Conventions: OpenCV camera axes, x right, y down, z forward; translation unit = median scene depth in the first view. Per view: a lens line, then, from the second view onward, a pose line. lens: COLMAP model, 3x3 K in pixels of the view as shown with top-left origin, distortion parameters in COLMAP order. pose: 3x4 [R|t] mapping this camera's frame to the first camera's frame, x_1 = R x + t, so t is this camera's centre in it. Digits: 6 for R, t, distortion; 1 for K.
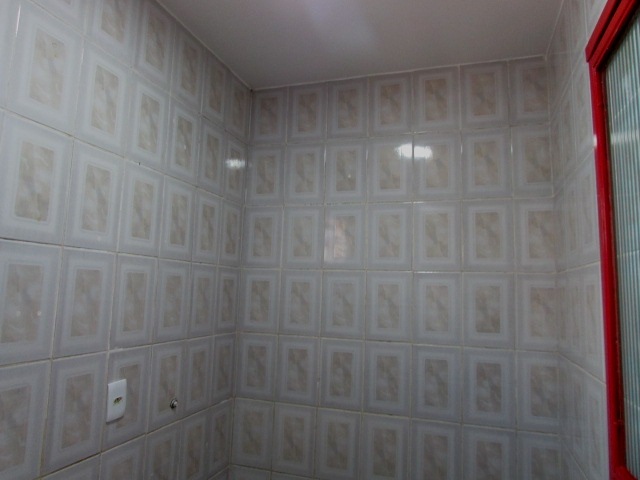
lens RADIAL K [[456.6, 0, 323.7], [0, 456.6, 238.7], [0, 0, 1]] dist [-0.030092, 0.009443]
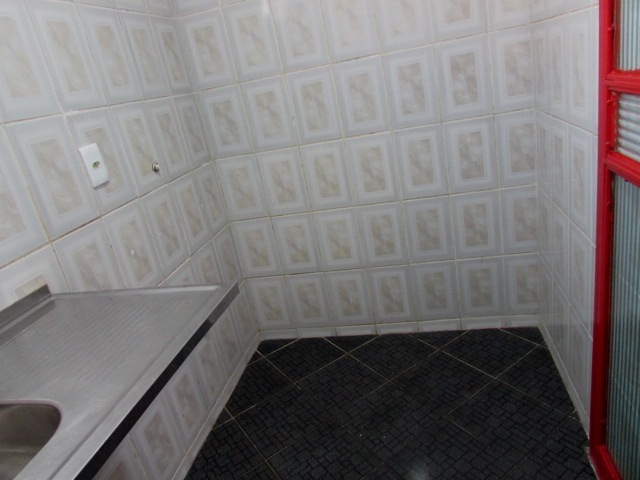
lens RADIAL K [[456.6, 0, 323.7], [0, 456.6, 238.7], [0, 0, 1]] dist [-0.030092, 0.009443]
pose [[0.968010, -0.248297, 0.036141, -0.052300], [0.208513, 0.876164, 0.434580, 0.139463], [-0.139570, -0.413142, 0.899908, 0.014303]]
